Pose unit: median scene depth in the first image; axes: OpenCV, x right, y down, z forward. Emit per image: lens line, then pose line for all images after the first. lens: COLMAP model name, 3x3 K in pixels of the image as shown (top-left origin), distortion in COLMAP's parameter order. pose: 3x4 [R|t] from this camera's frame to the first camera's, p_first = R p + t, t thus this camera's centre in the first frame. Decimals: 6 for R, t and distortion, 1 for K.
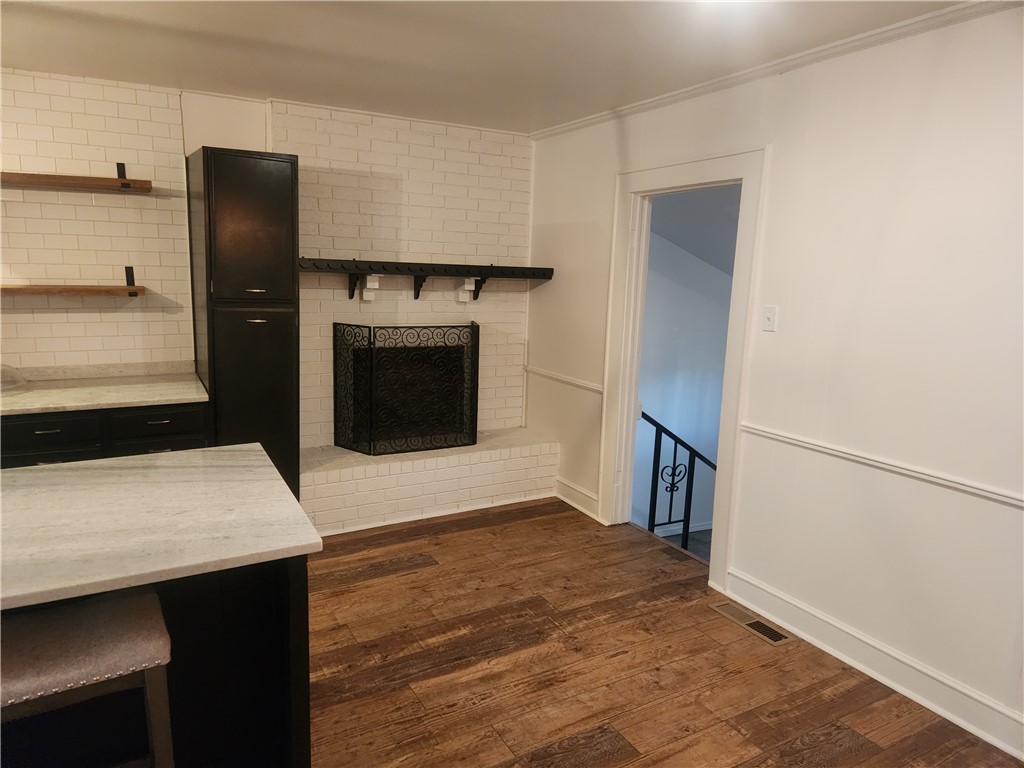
lens RADIAL K [[681.2, 0, 504.9], [0, 681.2, 380.9], [0, 0, 1]] dist [0.088429, -0.077651]
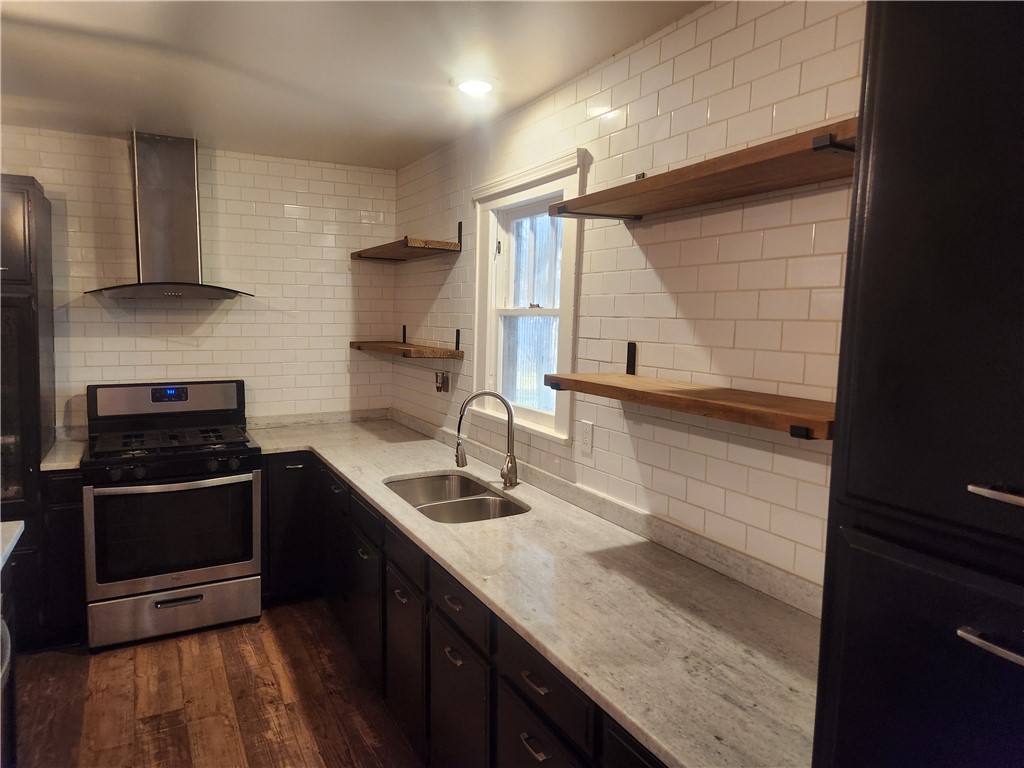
lens RADIAL K [[681.2, 0, 498.9], [0, 681.2, 369.7], [0, 0, 1]] dist [0.088429, -0.077651]
pose [[-0.019136, 0.048731, -0.998629, -0.138108], [-0.201677, 0.978092, 0.051593, -0.121857], [0.979265, 0.202388, -0.008889, 0.709282]]
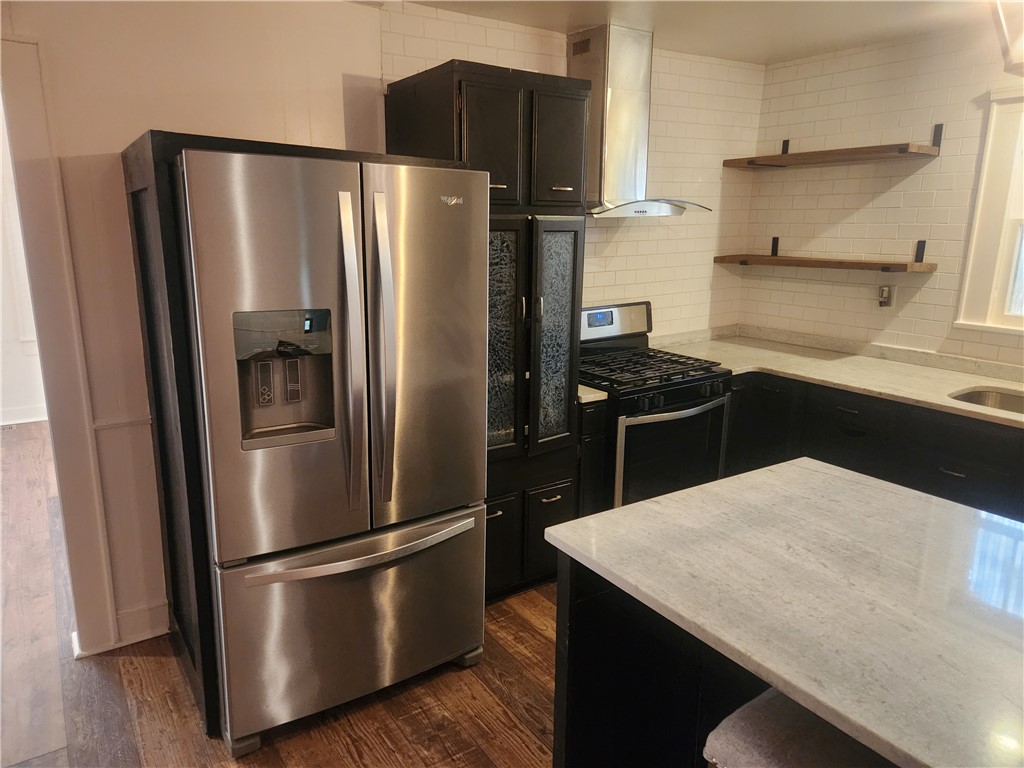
lens RADIAL K [[681.2, 0, 502.4], [0, 681.2, 381.6], [0, 0, 1]] dist [0.088429, -0.077651]
pose [[0.096447, 0.200260, -0.974984, -0.186148], [-0.180140, 0.966886, 0.180777, -0.017875], [0.978901, 0.158198, 0.129328, 0.091948]]
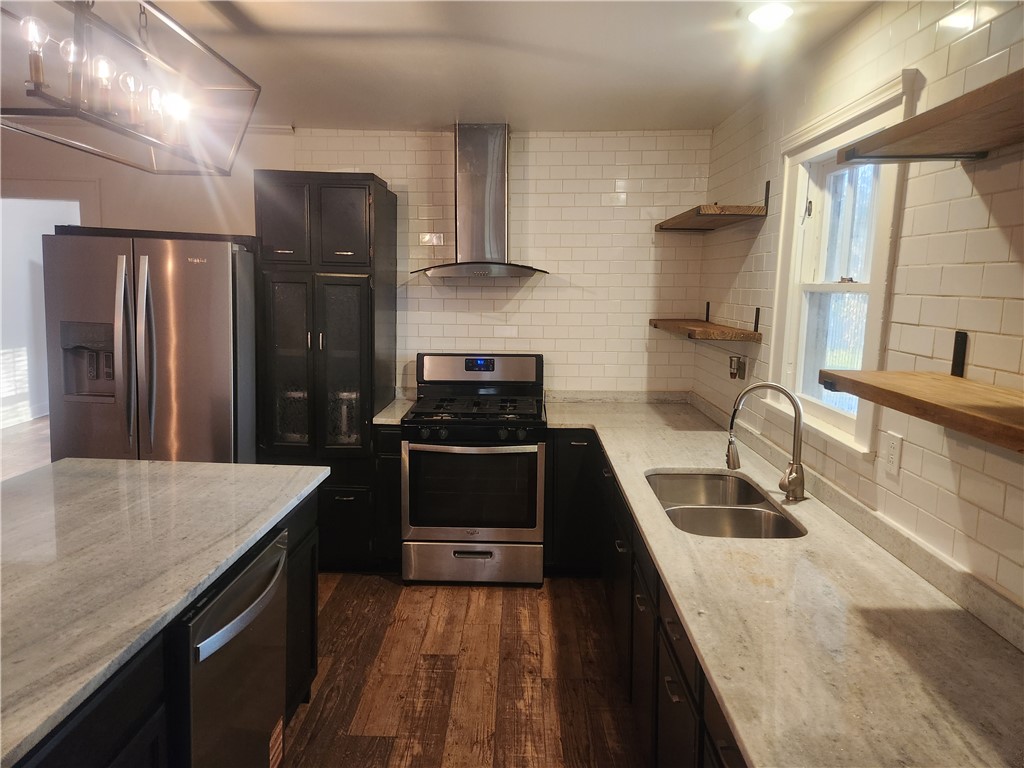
lens RADIAL K [[681.2, 0, 501.5], [0, 681.2, 365.8], [0, 0, 1]] dist [0.088429, -0.077651]
pose [[-0.505935, 0.066379, -0.860014, -0.206148], [-0.188378, 0.964465, 0.185261, -0.141140], [0.841750, 0.255738, -0.475452, 0.774688]]
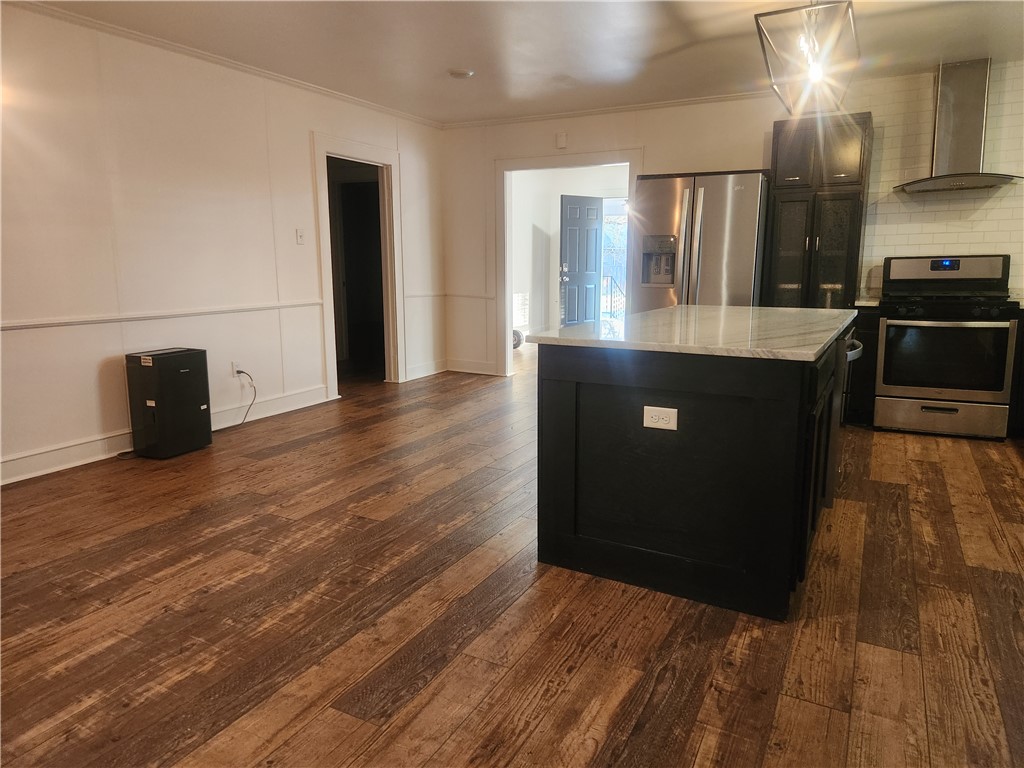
lens RADIAL K [[681.2, 0, 517.9], [0, 681.2, 369.2], [0, 0, 1]] dist [0.088429, -0.077651]
pose [[-0.836538, 0.067378, -0.543750, 0.230555], [-0.112910, 0.949910, 0.291415, -0.055094], [0.536149, 0.305175, -0.787028, 0.883124]]
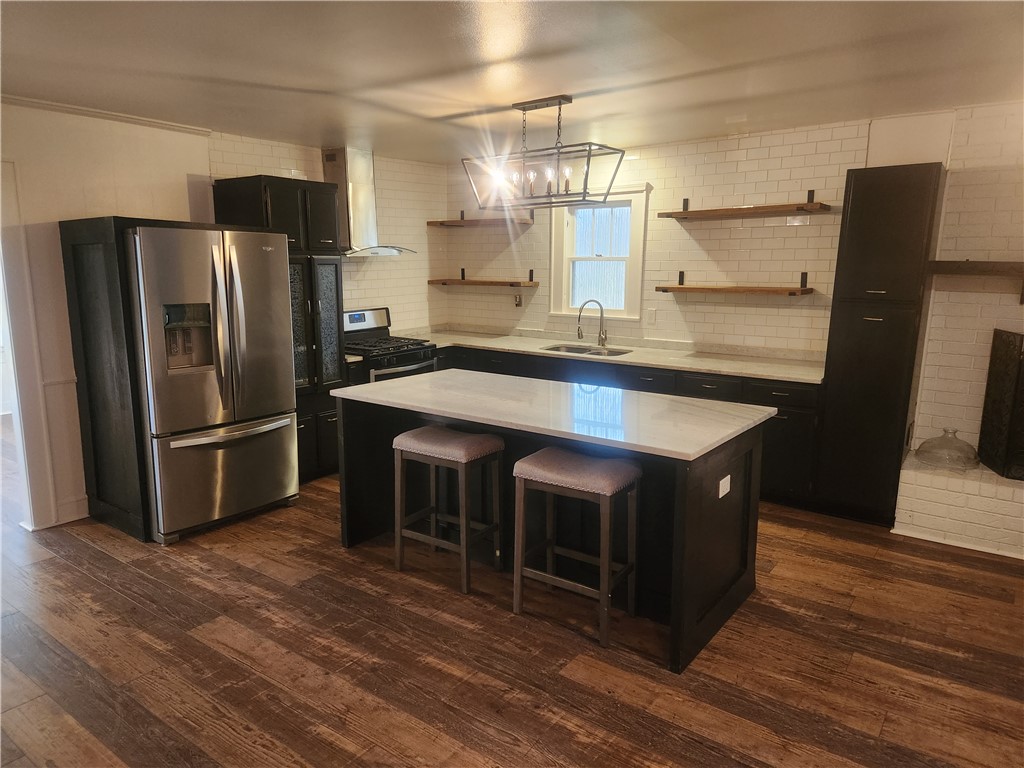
lens RADIAL K [[681.2, 0, 501.4], [0, 681.2, 382.0], [0, 0, 1]] dist [0.088429, -0.077651]
pose [[0.411847, 0.134903, -0.901212, 0.345391], [-0.149281, 0.985608, 0.079316, 0.011576], [0.898942, 0.101868, 0.426058, -0.001339]]
